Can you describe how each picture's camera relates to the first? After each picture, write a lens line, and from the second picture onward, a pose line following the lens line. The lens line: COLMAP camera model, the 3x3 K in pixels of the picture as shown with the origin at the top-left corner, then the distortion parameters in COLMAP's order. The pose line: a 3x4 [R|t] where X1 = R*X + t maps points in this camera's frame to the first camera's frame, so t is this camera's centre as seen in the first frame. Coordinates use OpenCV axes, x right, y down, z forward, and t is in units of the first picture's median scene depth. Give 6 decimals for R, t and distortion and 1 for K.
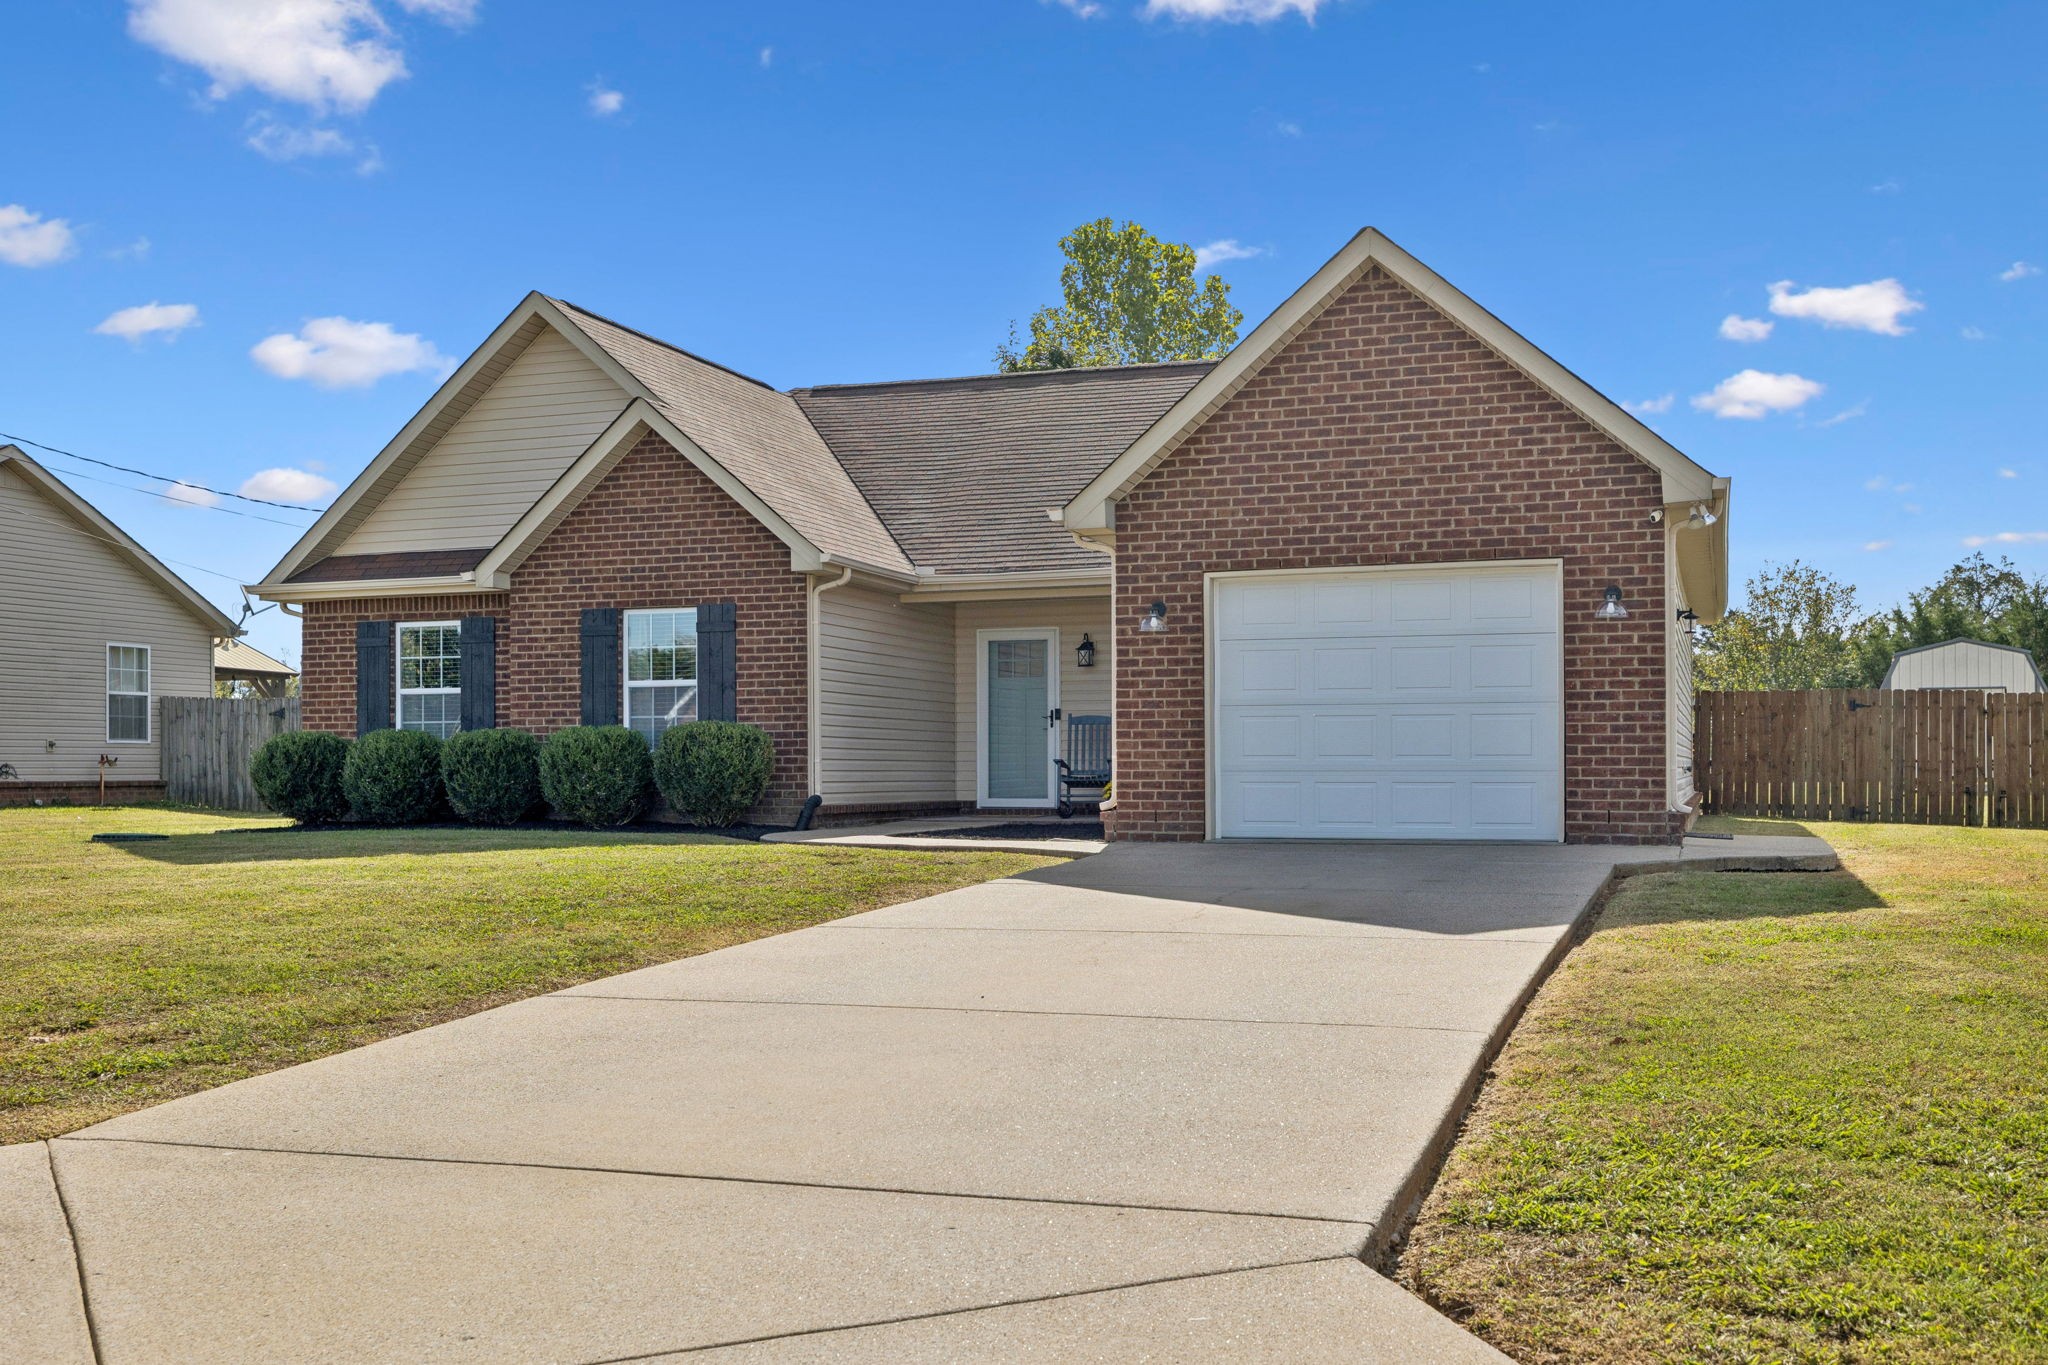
lens RADIAL K [[2012.8, 0, 1023.3], [0, 2012.8, 763.3], [0, 0, 1]] dist [-0.002605, -0.006826]
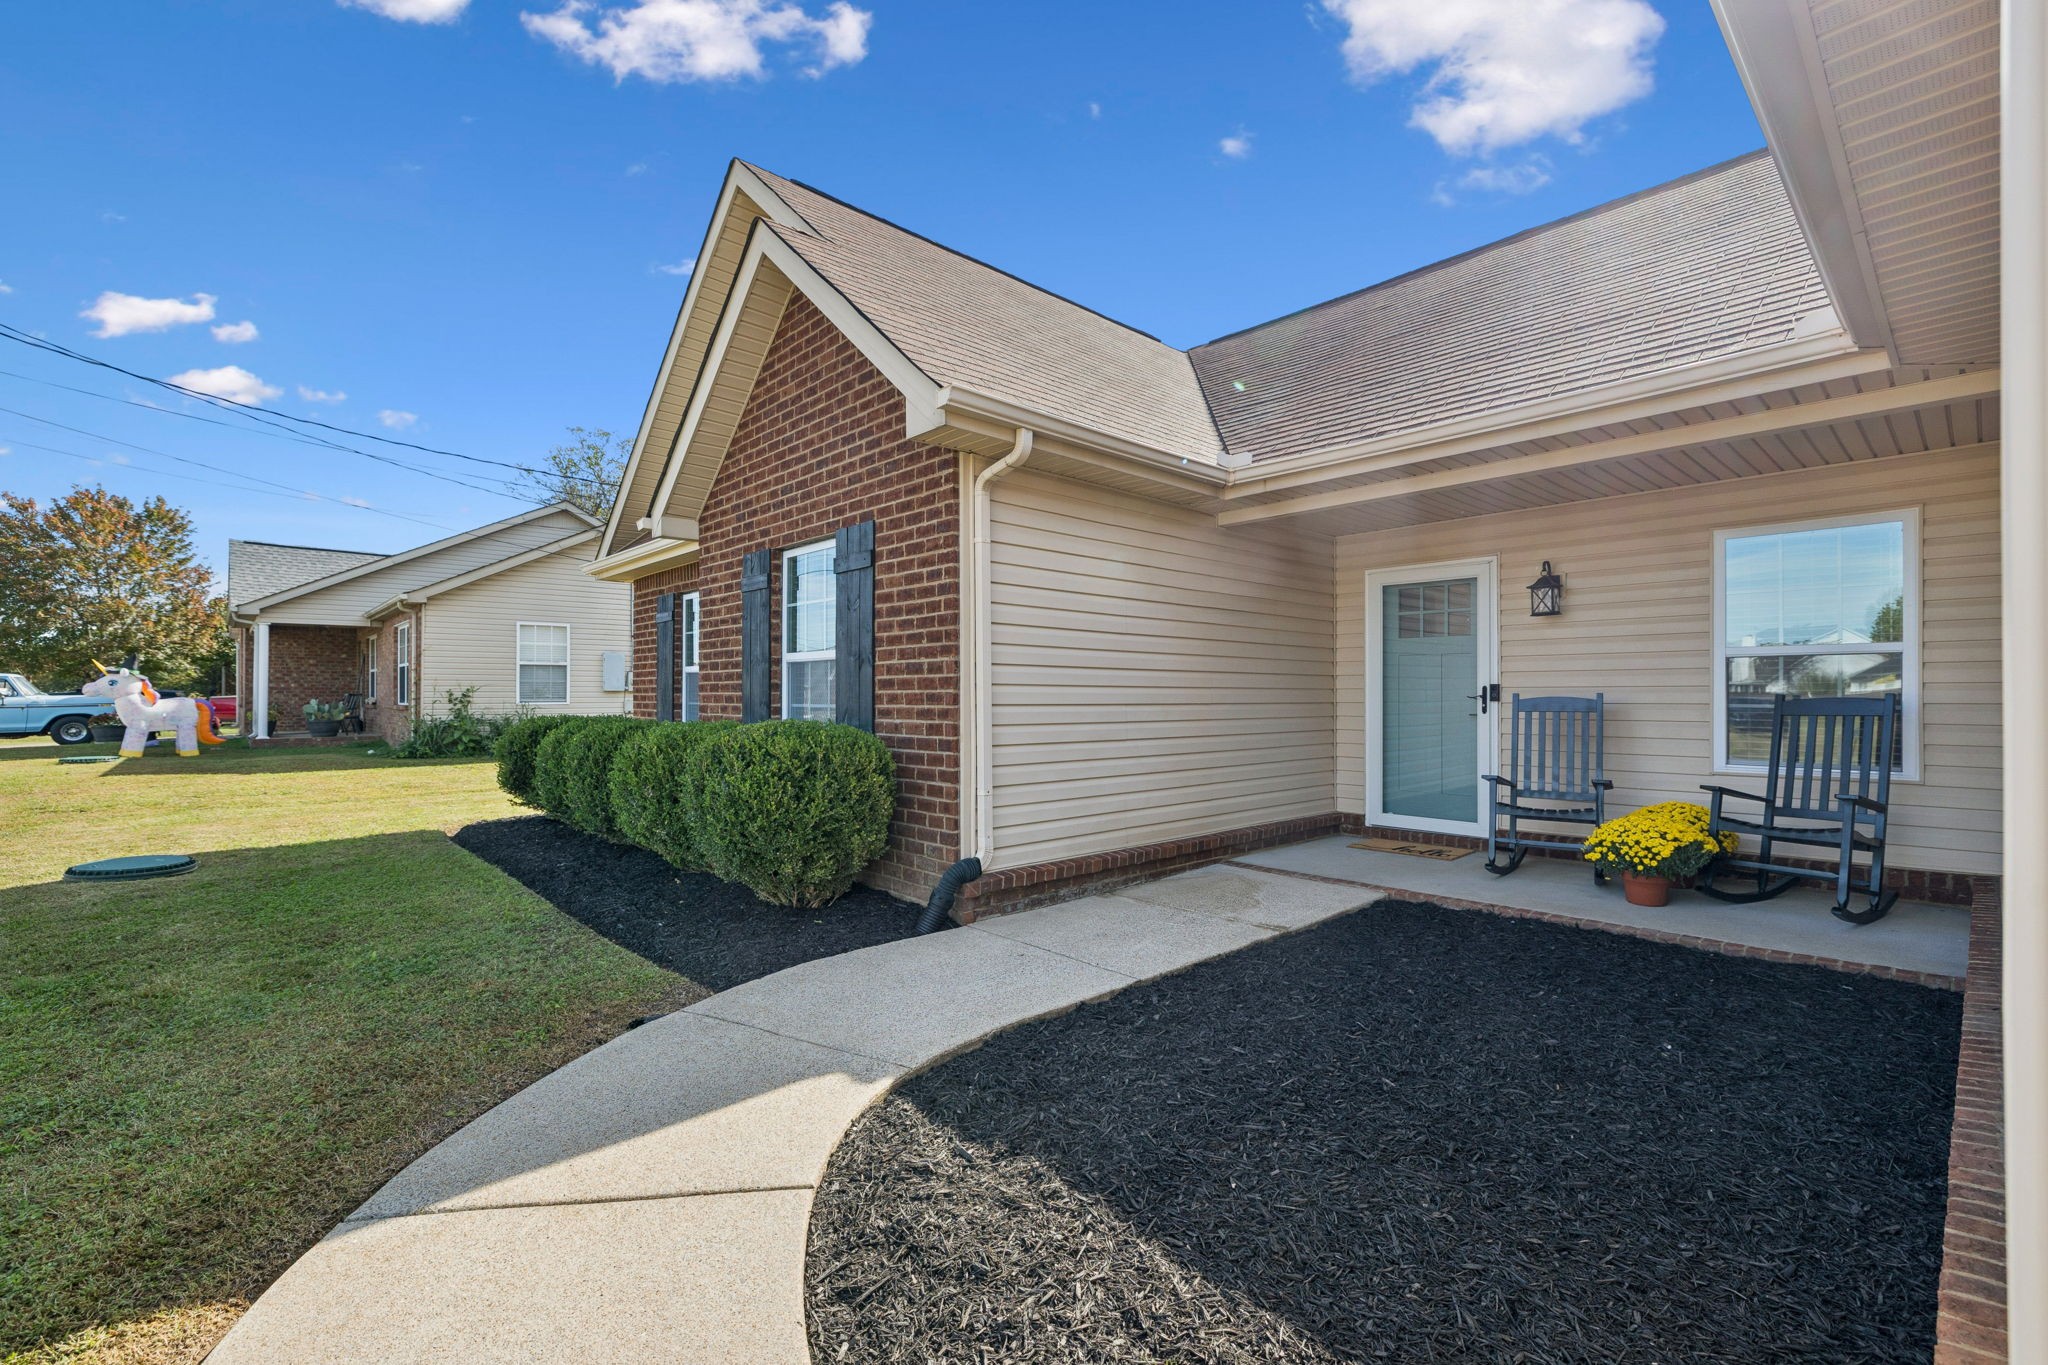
lens RADIAL K [[883.2, 0, 1024.7], [0, 883.2, 689.2], [0, 0, 1]] dist [-0.000842, -0.000289]
pose [[0.880527, 0.000559, -0.473996, 0.021410], [-0.001217, 0.999999, -0.001081, -0.028851], [0.473995, 0.001529, 0.880526, 0.786462]]
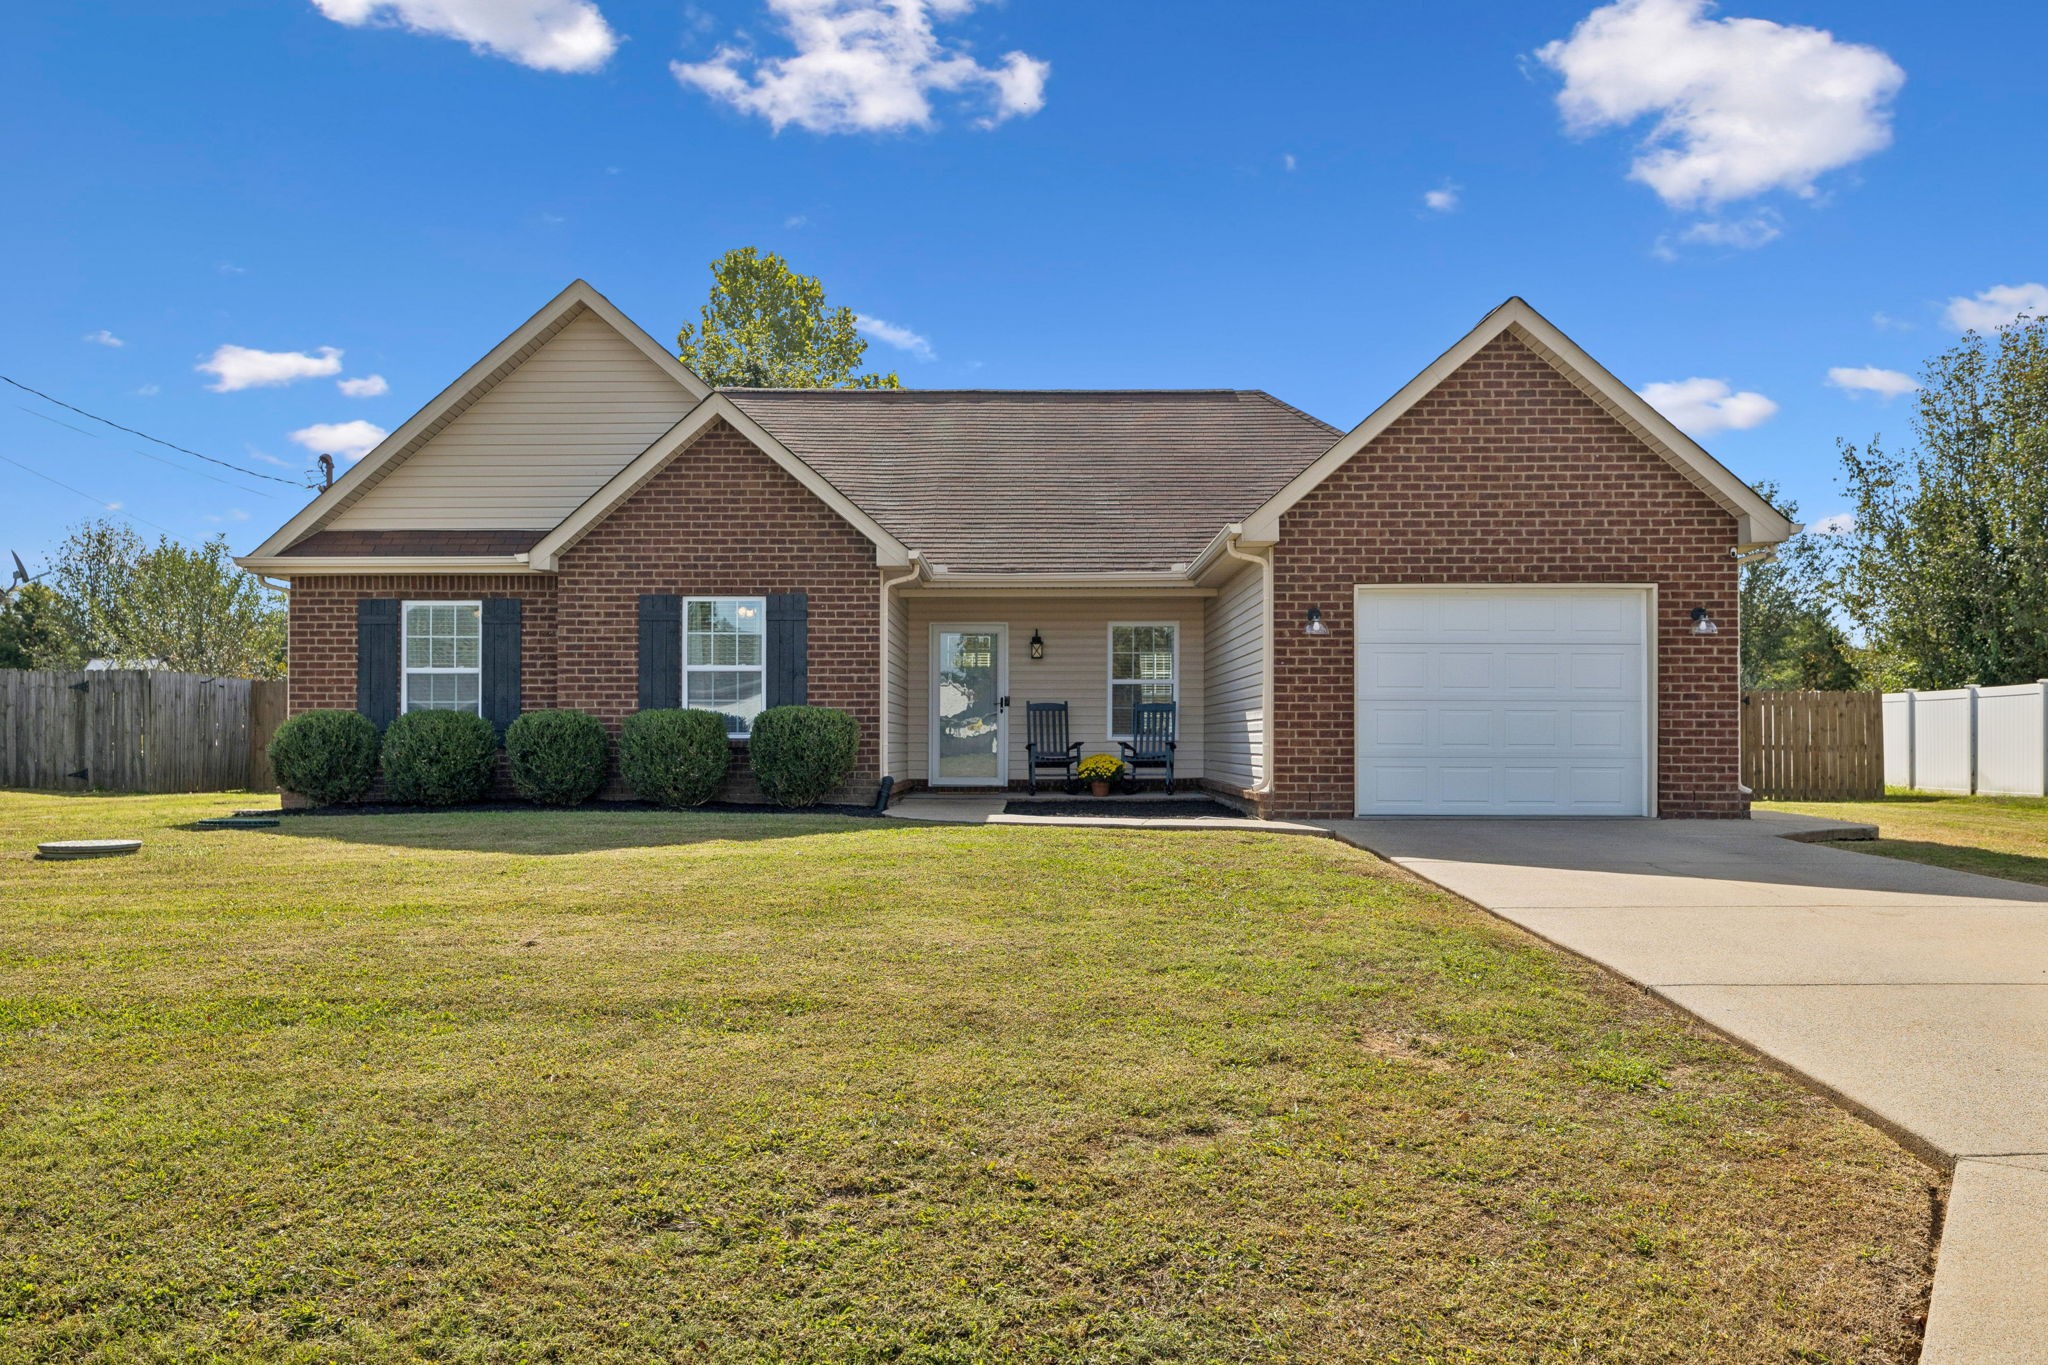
lens RADIAL K [[1763.9, 0, 1027.6], [0, 1763.9, 724.9], [0, 0, 1]] dist [0.002349, -0.005727]
pose [[0.945378, 0.008105, 0.325877, -0.332852], [-0.006028, 0.999955, -0.007380, -0.004805], [-0.325922, 0.005013, 0.945383, 0.089682]]
